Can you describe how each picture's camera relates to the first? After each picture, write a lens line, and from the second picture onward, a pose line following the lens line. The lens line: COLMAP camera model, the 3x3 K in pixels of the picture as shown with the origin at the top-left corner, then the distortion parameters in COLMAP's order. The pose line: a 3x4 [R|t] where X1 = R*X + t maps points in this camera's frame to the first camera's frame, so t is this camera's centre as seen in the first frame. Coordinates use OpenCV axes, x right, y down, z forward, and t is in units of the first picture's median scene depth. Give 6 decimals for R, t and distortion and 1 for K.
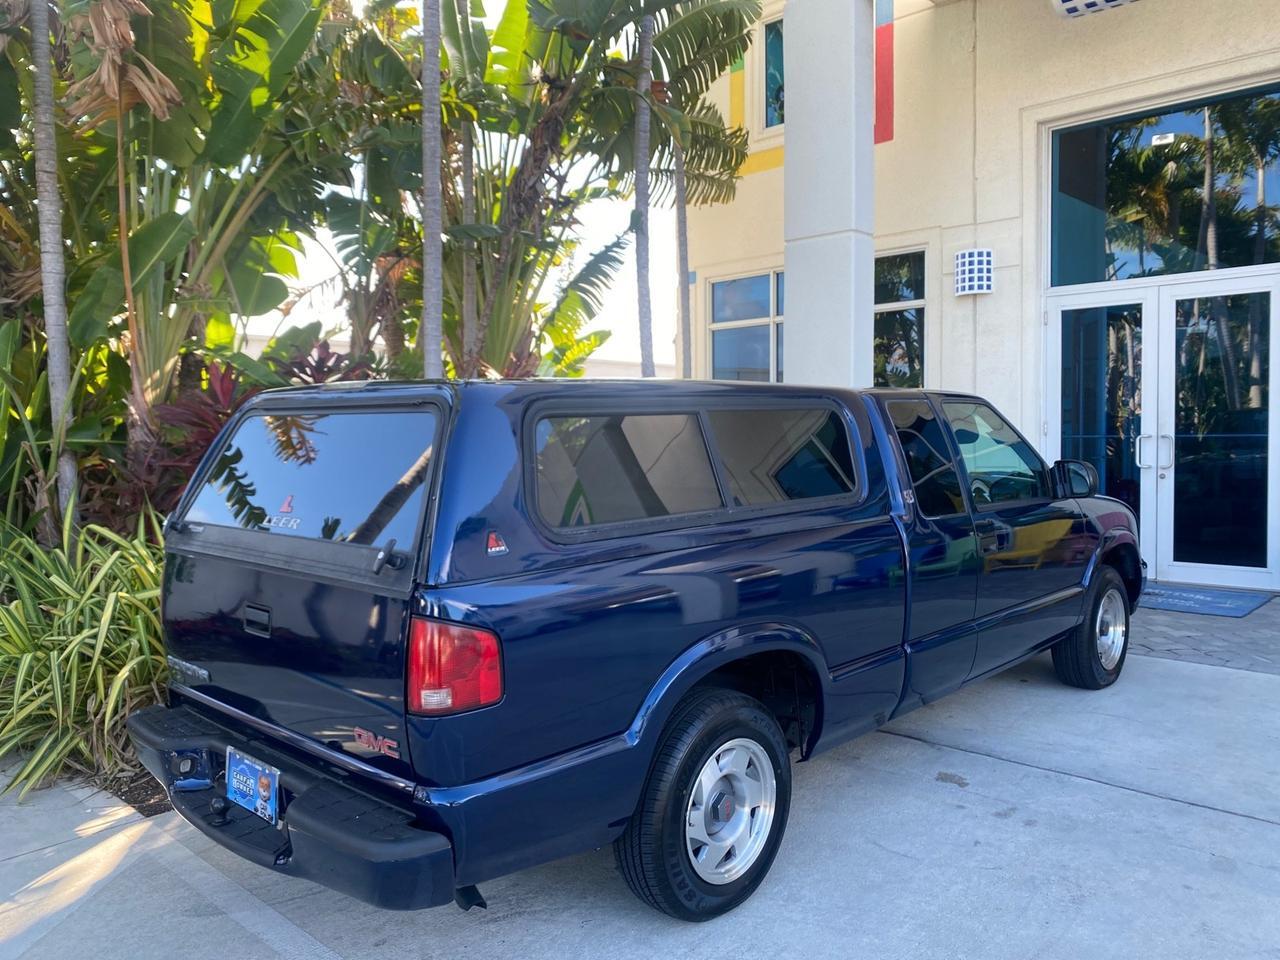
lens RADIAL K [[983.3, 0, 639.4], [0, 983.3, 474.5], [0, 0, 1]] dist [0.004007, 0.001421]
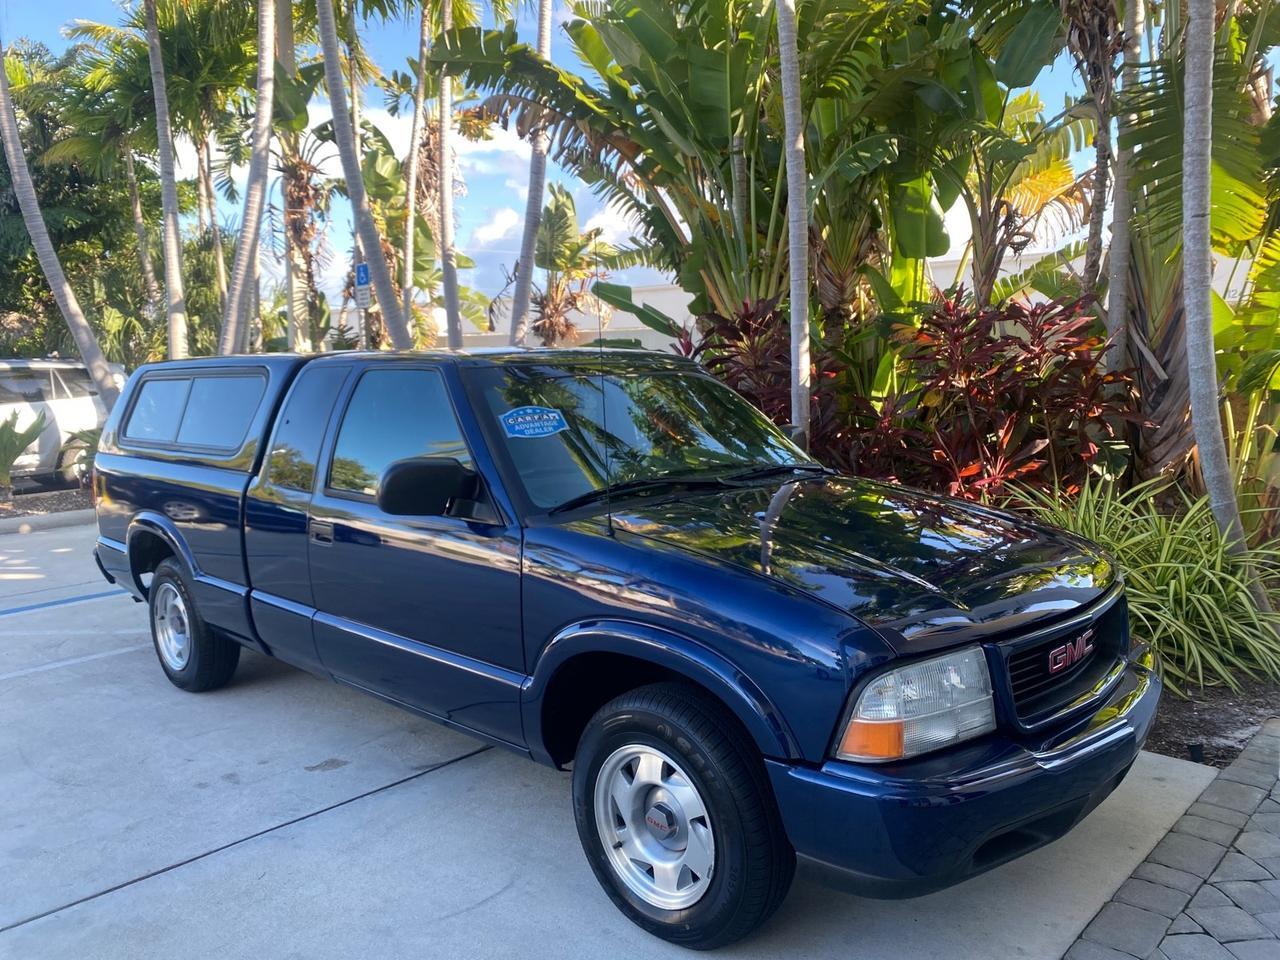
lens RADIAL K [[980.1, 0, 638.1], [0, 980.1, 475.4], [0, 0, 1]] dist [0.008217, -0.002573]
pose [[0.003757, 0.128607, -0.991688, 0.752473], [-0.034549, 0.991120, 0.128403, -0.063743], [0.999396, 0.033779, 0.008167, 0.784663]]
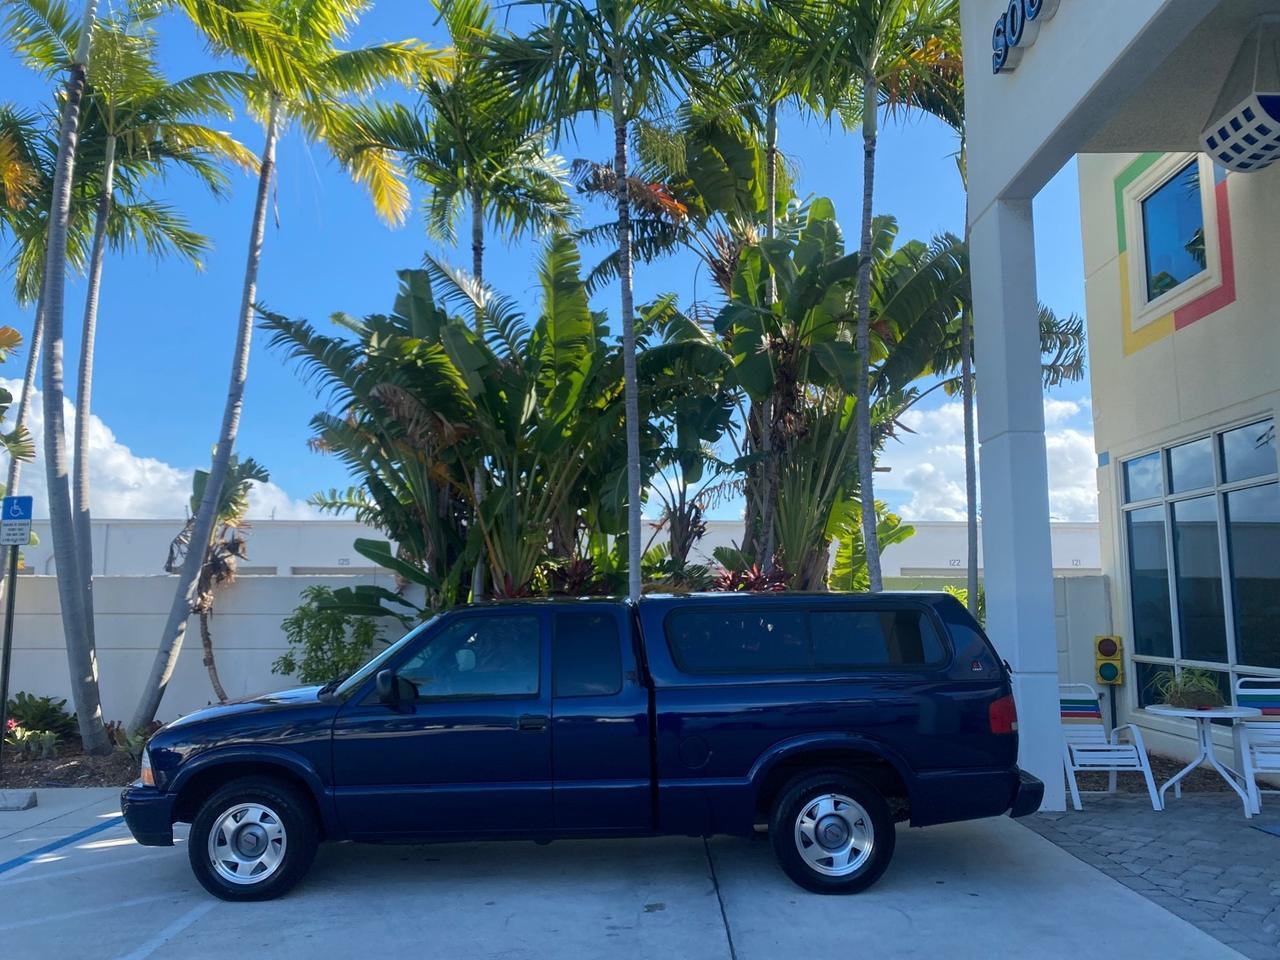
lens RADIAL K [[978.6, 0, 638.5], [0, 978.6, 471.9], [0, 0, 1]] dist [0.010051, -0.003898]
pose [[0.685529, -0.086442, -0.722895, 0.780521], [-0.040847, 0.986796, -0.156735, -0.030768], [0.726898, 0.136975, 0.672947, 0.027864]]
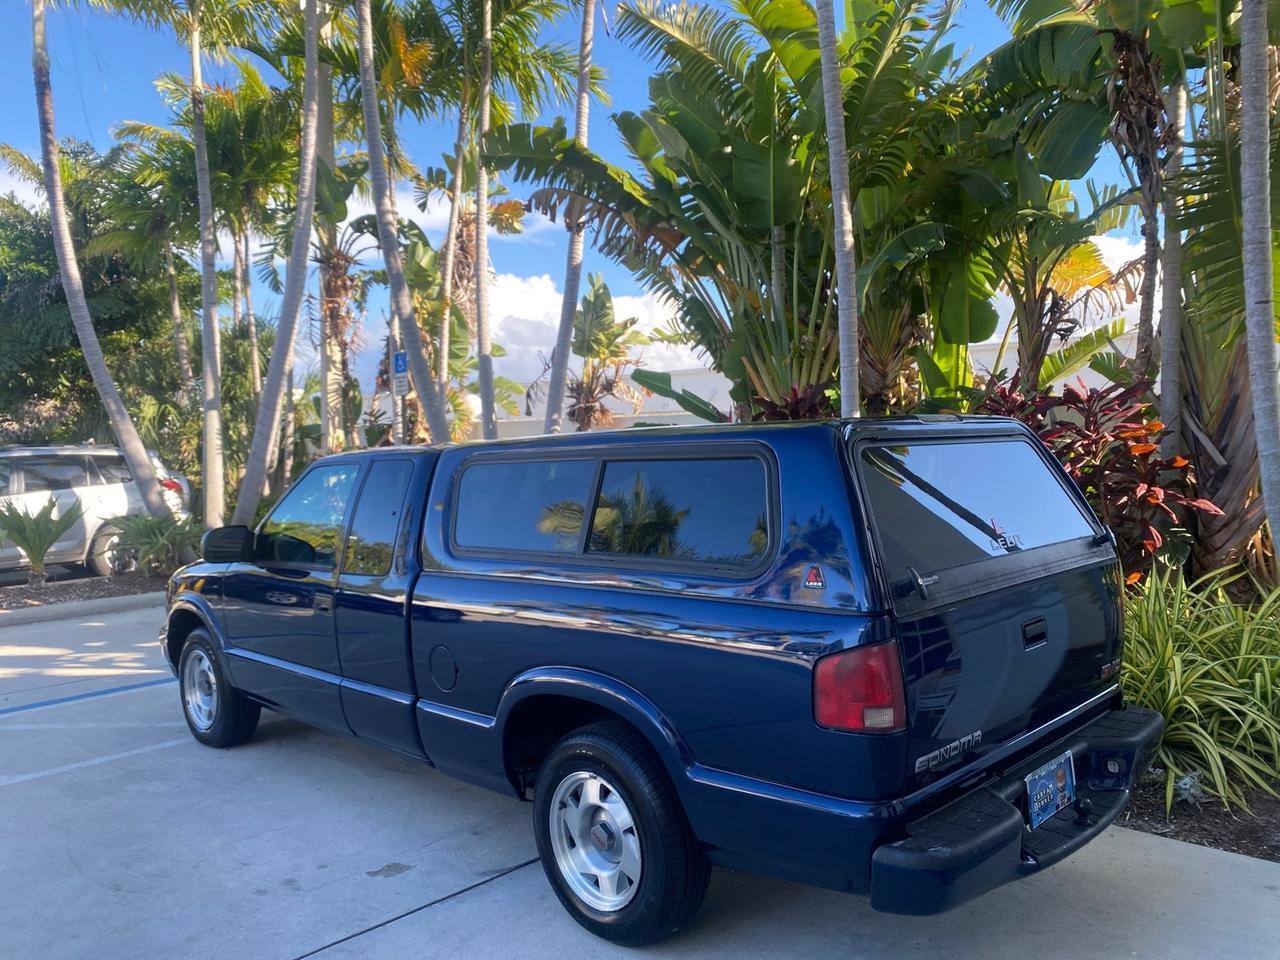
lens RADIAL K [[978.7, 0, 643.1], [0, 978.7, 482.7], [0, 0, 1]] dist [0.008624, -0.001902]
pose [[-0.005771, 0.051457, -0.998659, 0.740868], [-0.031656, 0.998165, 0.051614, -0.065269], [0.999482, 0.031912, -0.004131, 0.750027]]
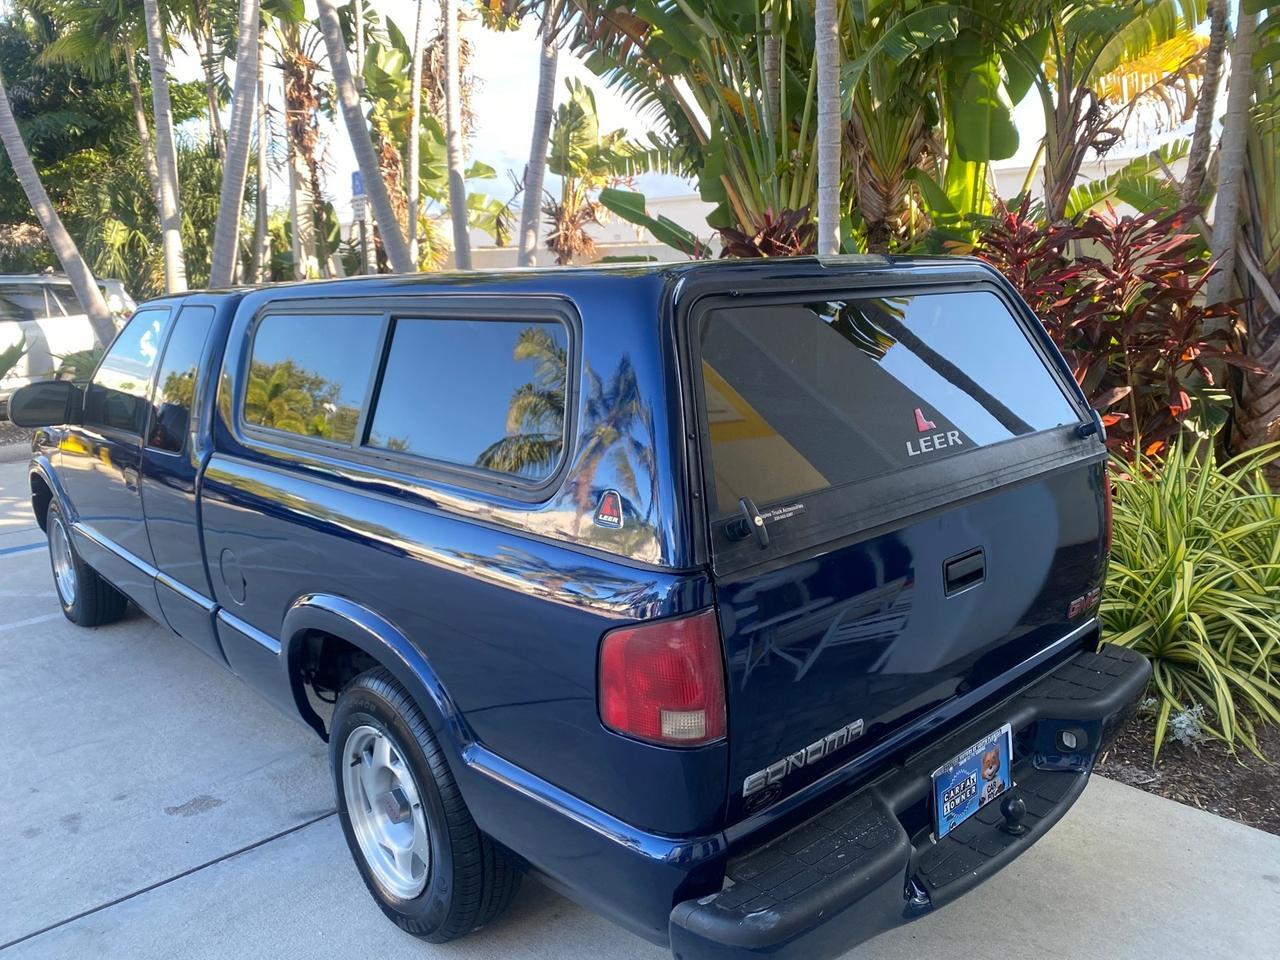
lens RADIAL K [[981.7, 0, 639.6], [0, 981.7, 472.9], [0, 0, 1]] dist [0.003973, 0.001663]
pose [[-0.050968, 0.211210, -0.976111, 0.607413], [-0.037277, 0.976298, 0.213197, -0.074095], [0.998004, 0.047252, -0.041887, 0.834347]]
